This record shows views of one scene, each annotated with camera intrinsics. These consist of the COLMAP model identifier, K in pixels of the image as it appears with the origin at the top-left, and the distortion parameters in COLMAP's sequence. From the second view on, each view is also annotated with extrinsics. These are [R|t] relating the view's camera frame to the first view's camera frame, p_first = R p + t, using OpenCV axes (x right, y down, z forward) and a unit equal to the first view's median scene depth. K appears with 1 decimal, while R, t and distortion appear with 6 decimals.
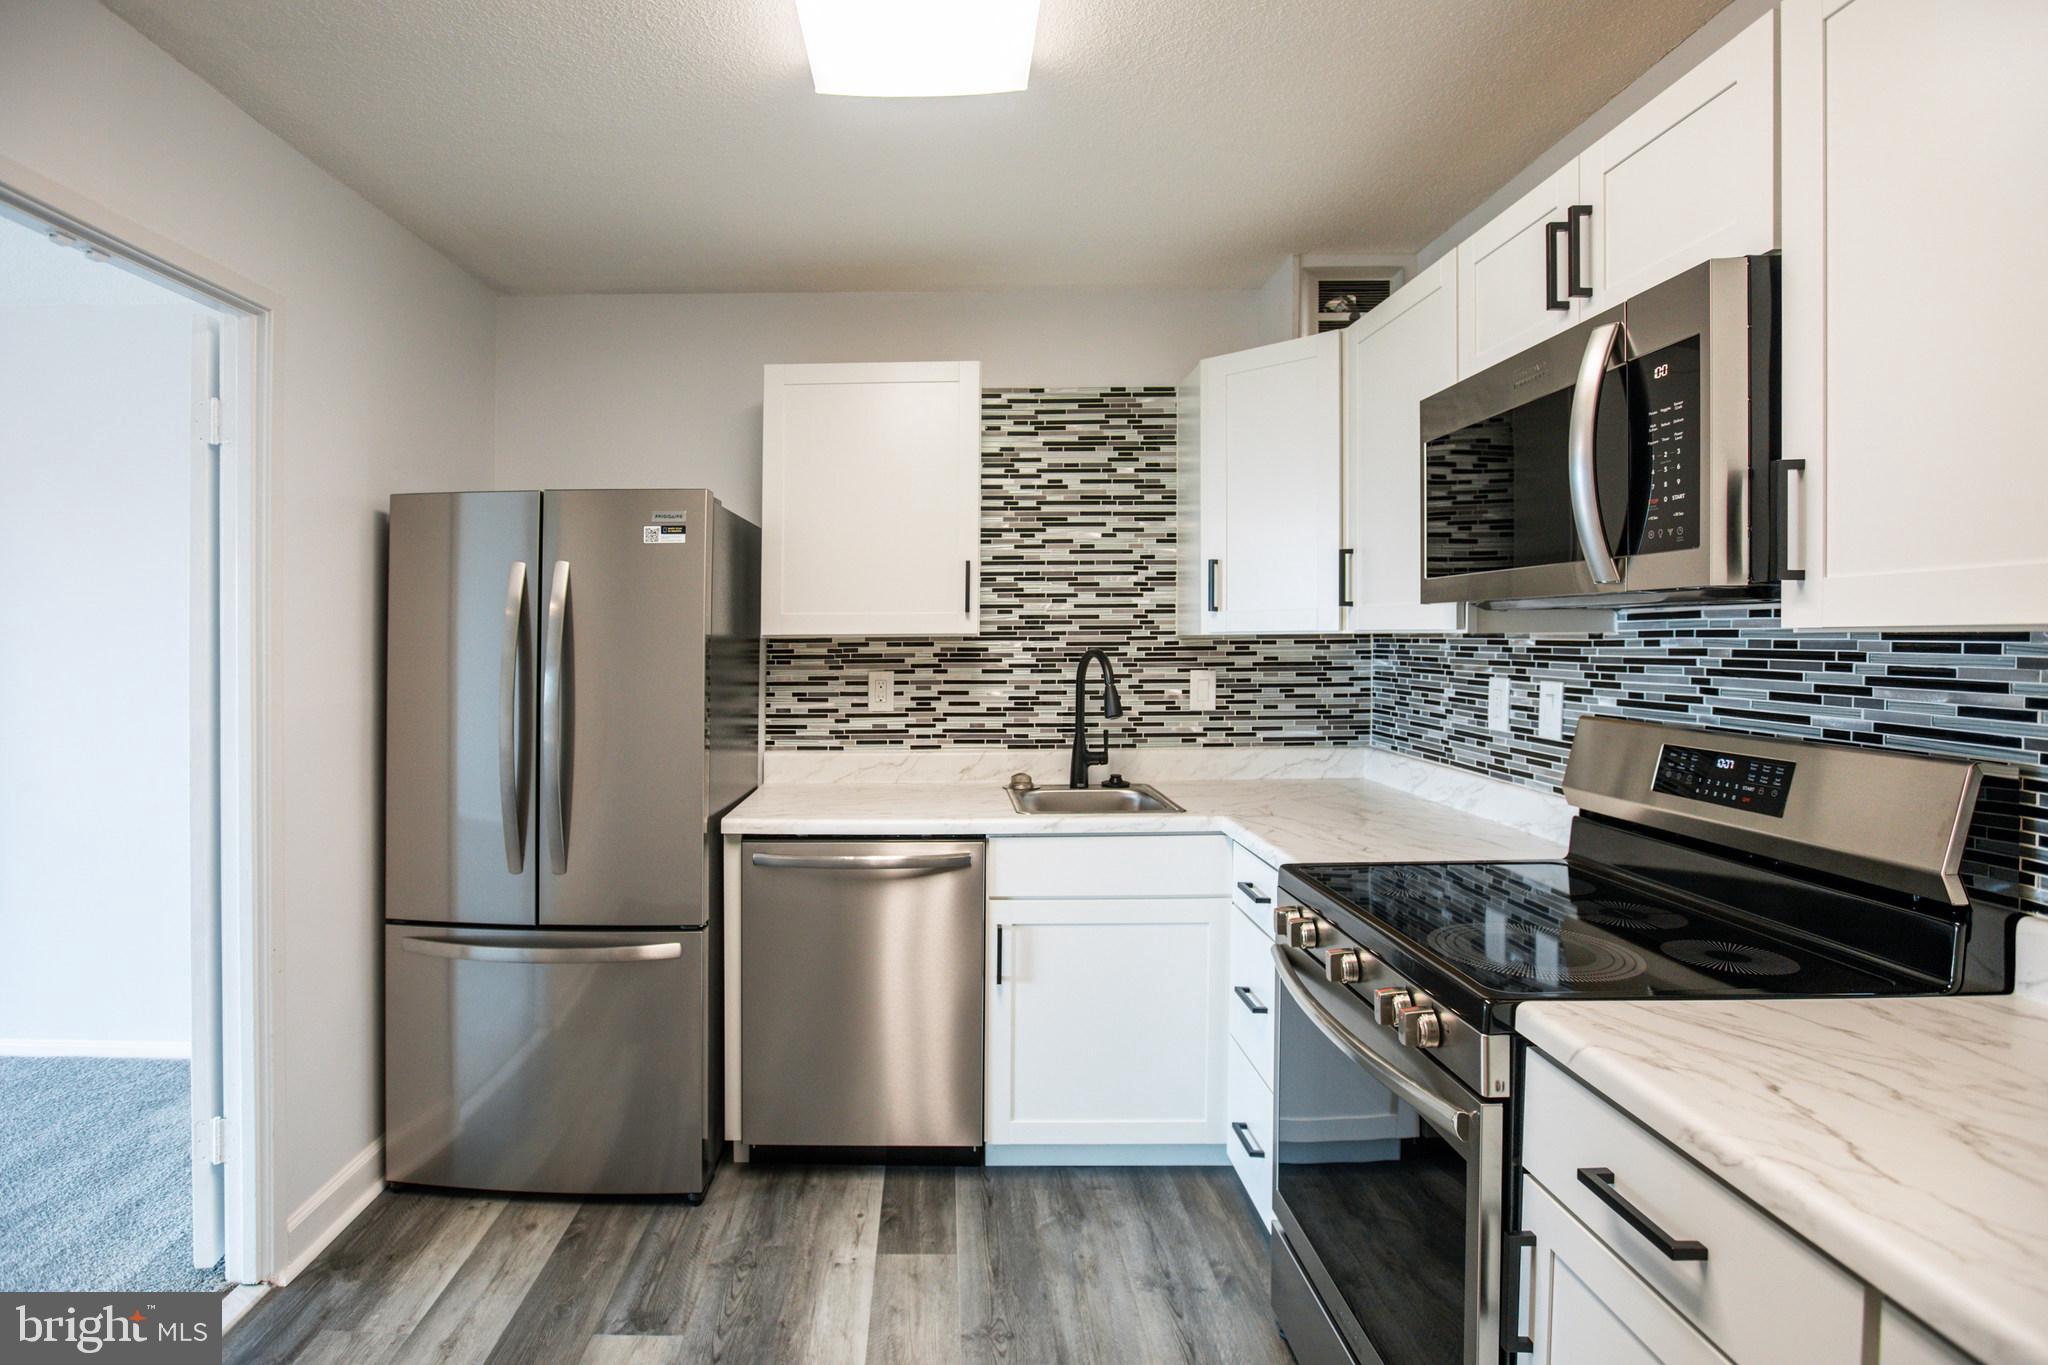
lens RADIAL K [[1001.2, 0, 953.4], [0, 1001.2, 631.6], [0, 0, 1]] dist [-0.061246, 0.022061]
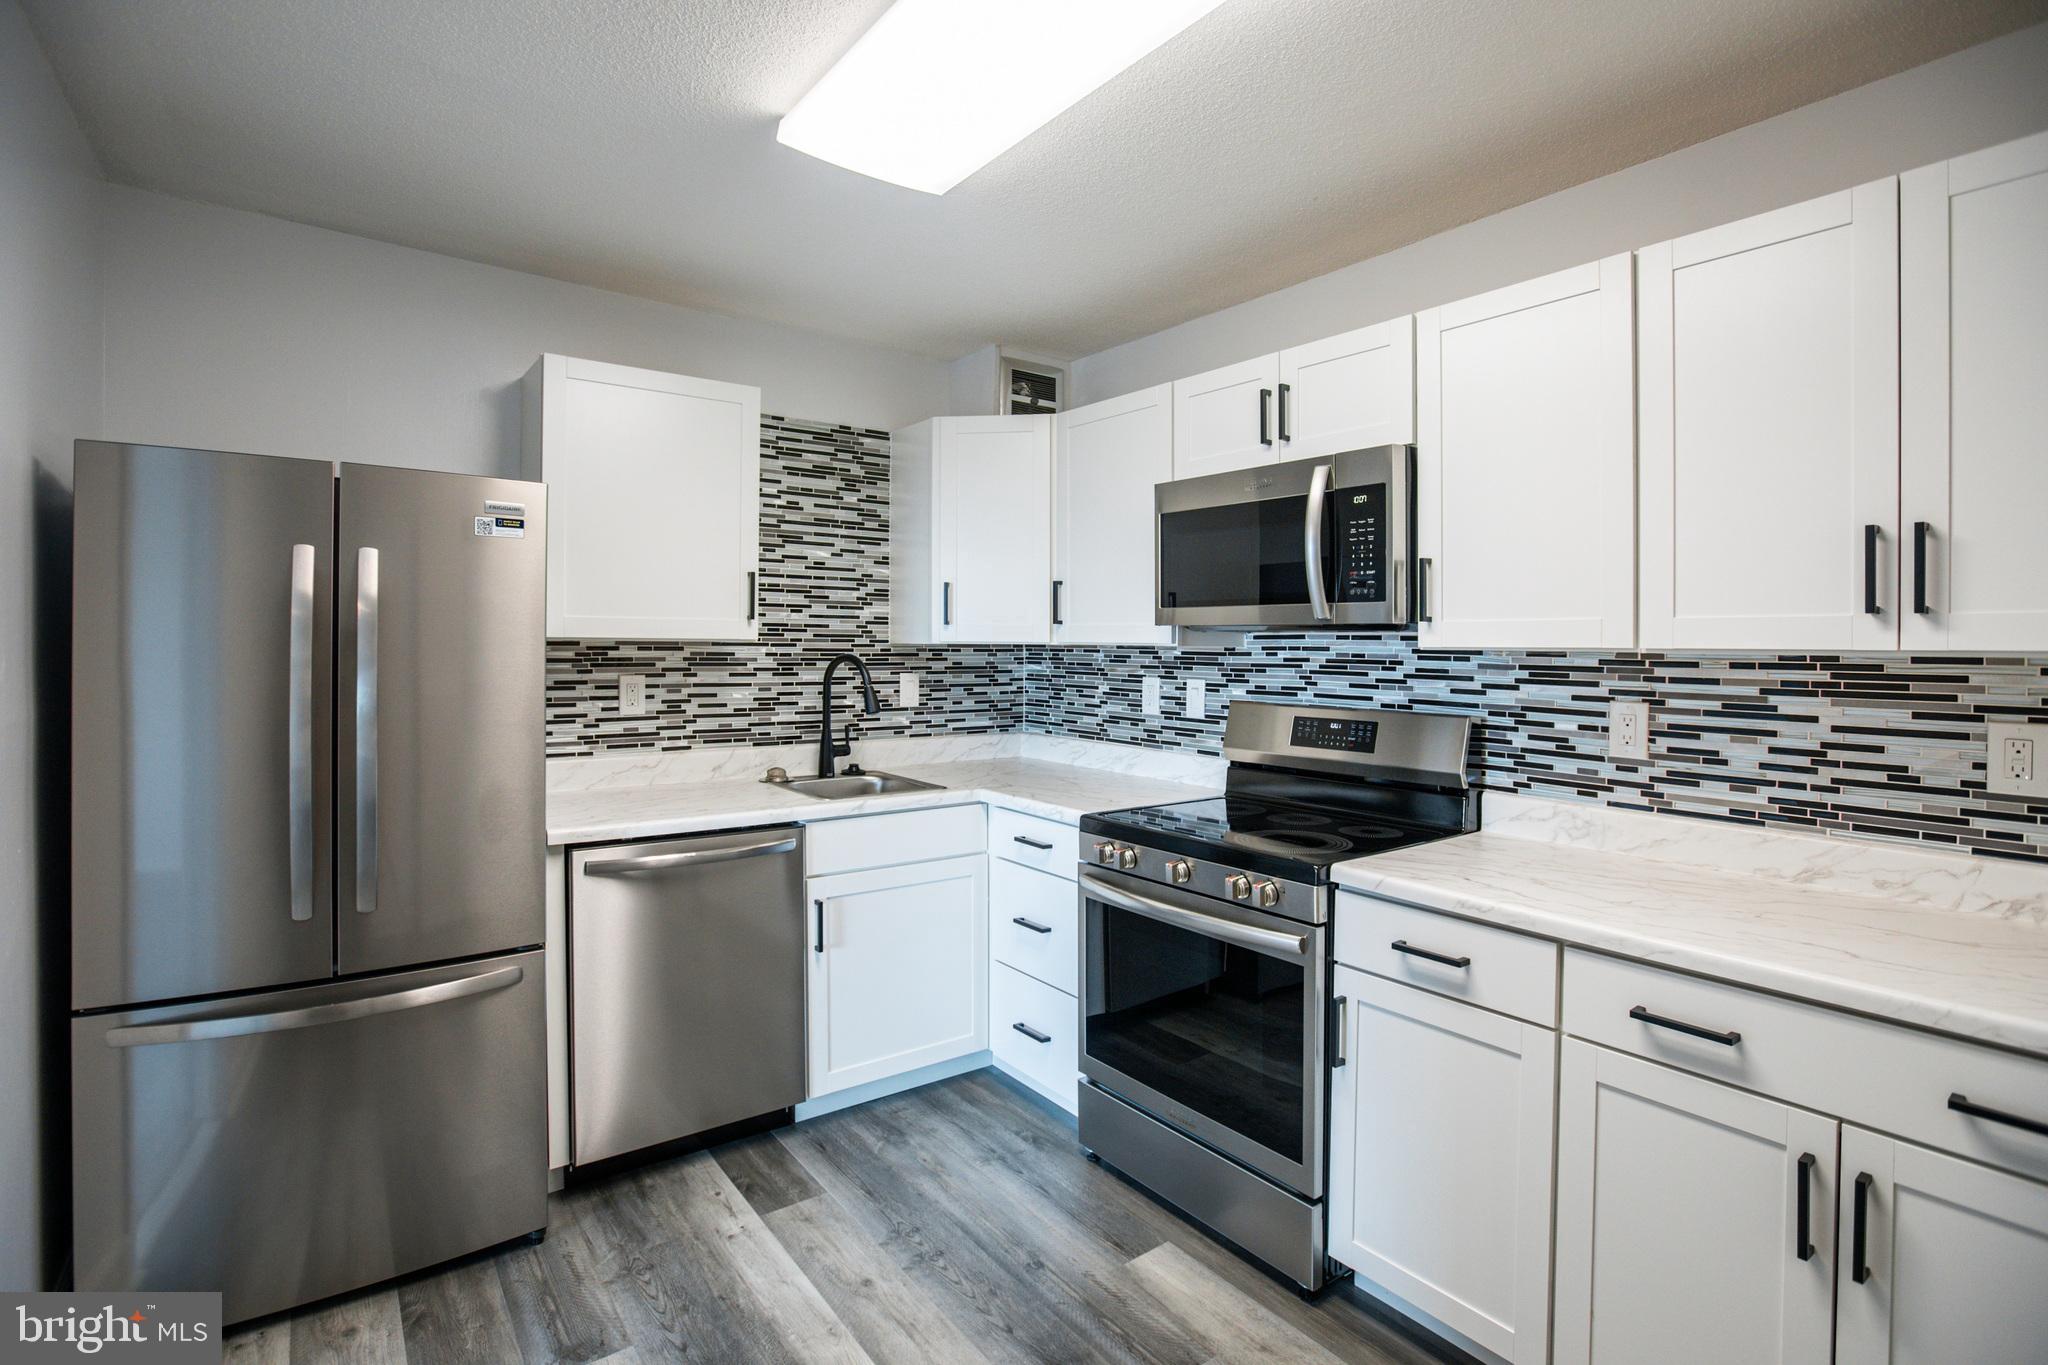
lens RADIAL K [[970.2, 0, 1019.6], [0, 970.2, 632.5], [0, 0, 1]] dist [-0.055010, 0.021809]
pose [[0.789966, 0.021874, 0.612761, -0.460217], [-0.018060, 0.999760, -0.012406, 0.002515], [-0.612885, -0.001266, 0.790171, 0.001915]]
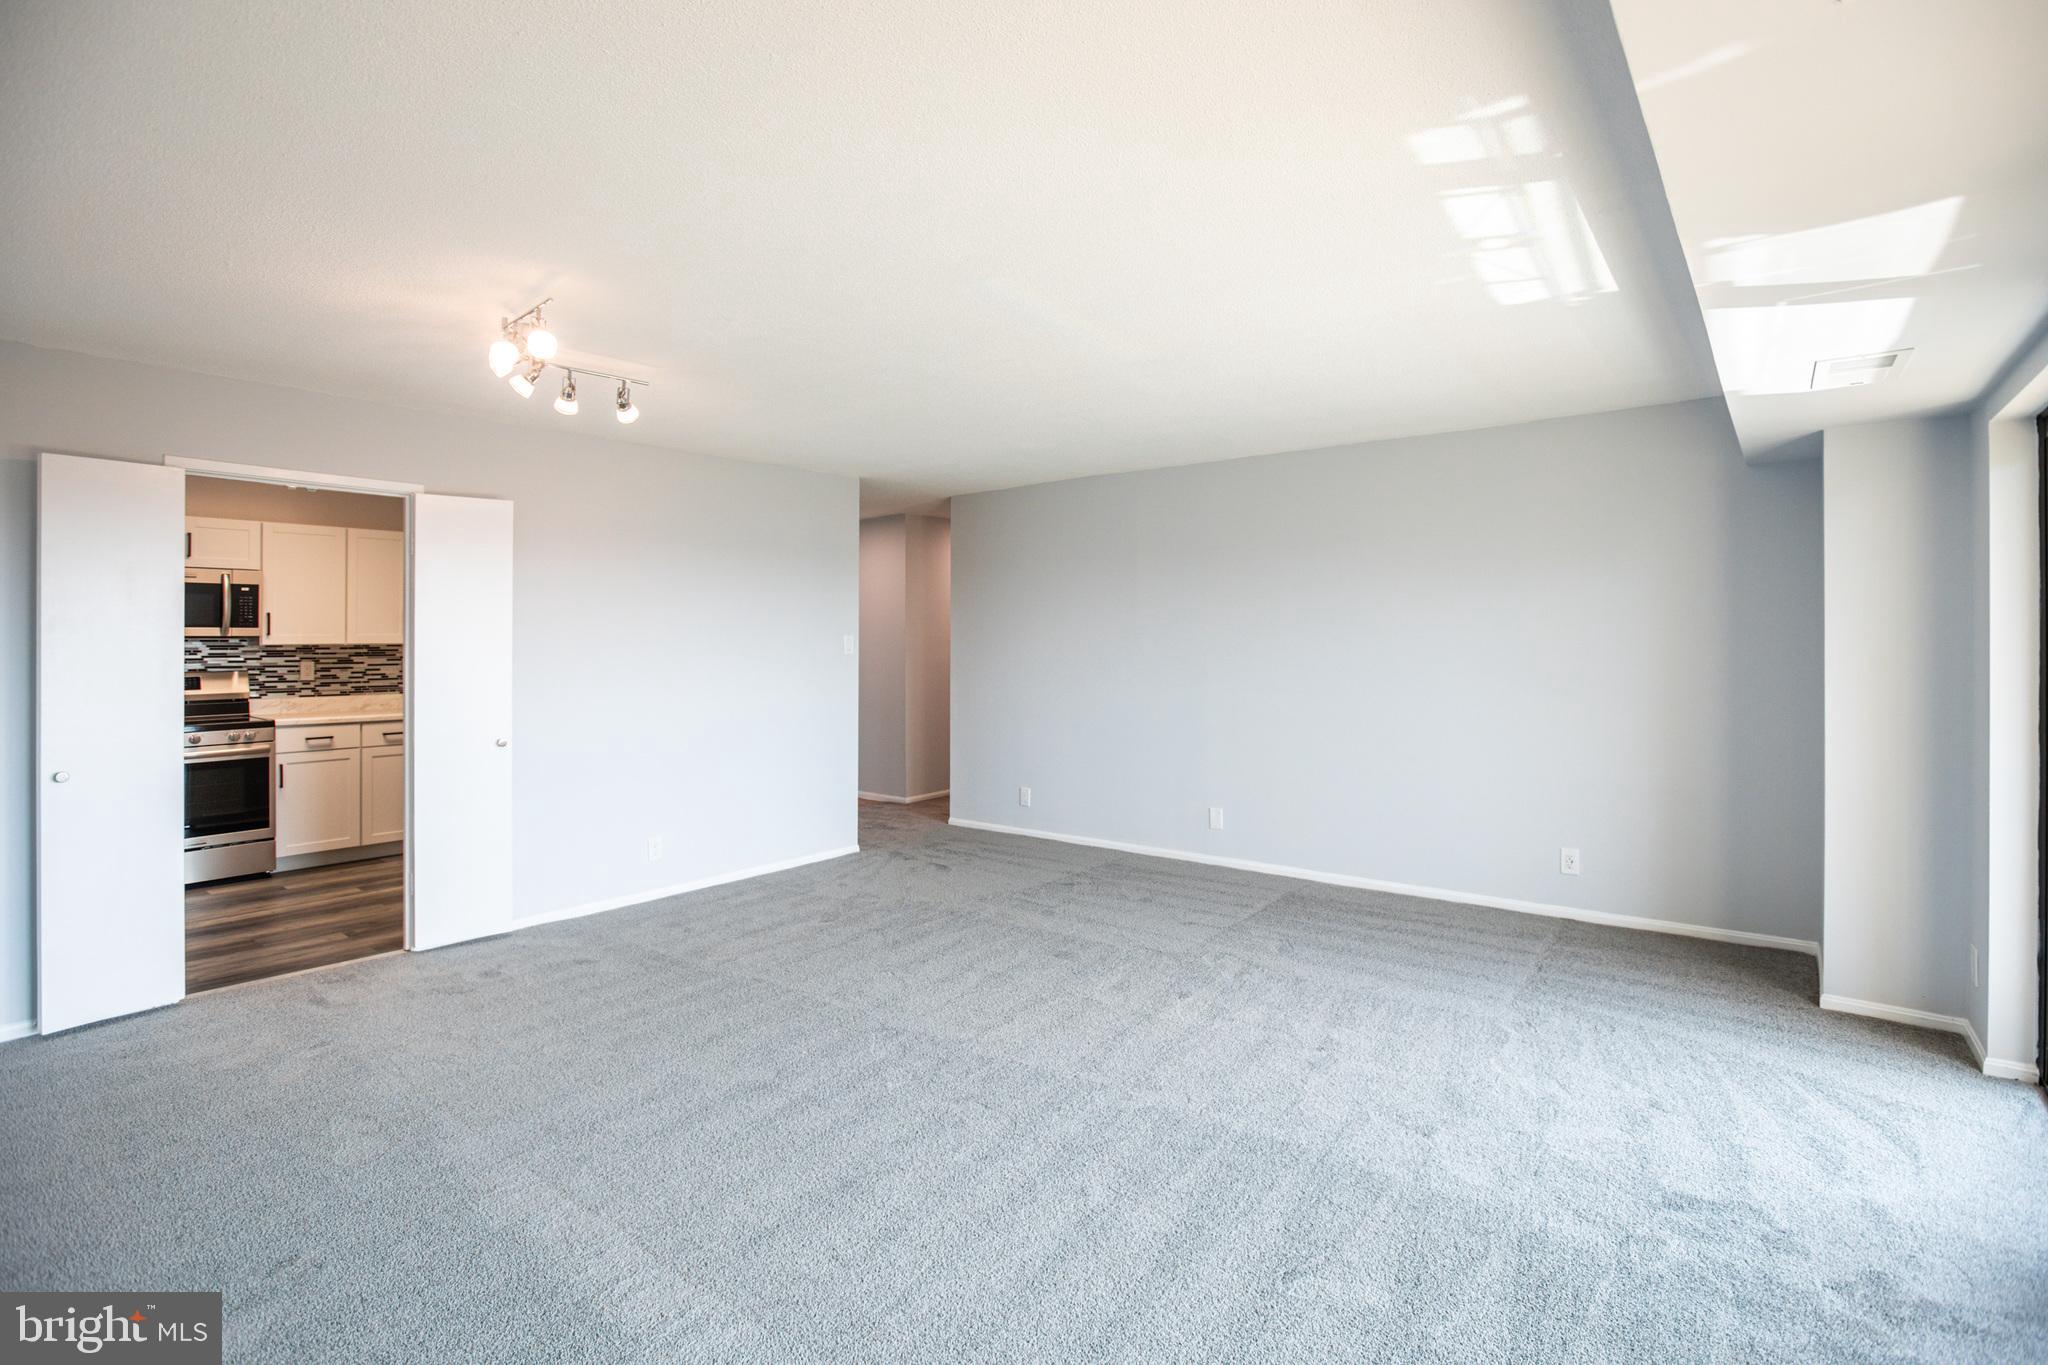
lens RADIAL K [[970.2, 0, 1019.6], [0, 970.2, 632.5], [0, 0, 1]] dist [-0.055010, 0.021809]
pose [[-0.784131, 0.009179, 0.620528, -2.678985], [0.003477, 0.999940, -0.010397, -0.000395], [-0.620586, -0.005995, -0.784116, 1.194784]]
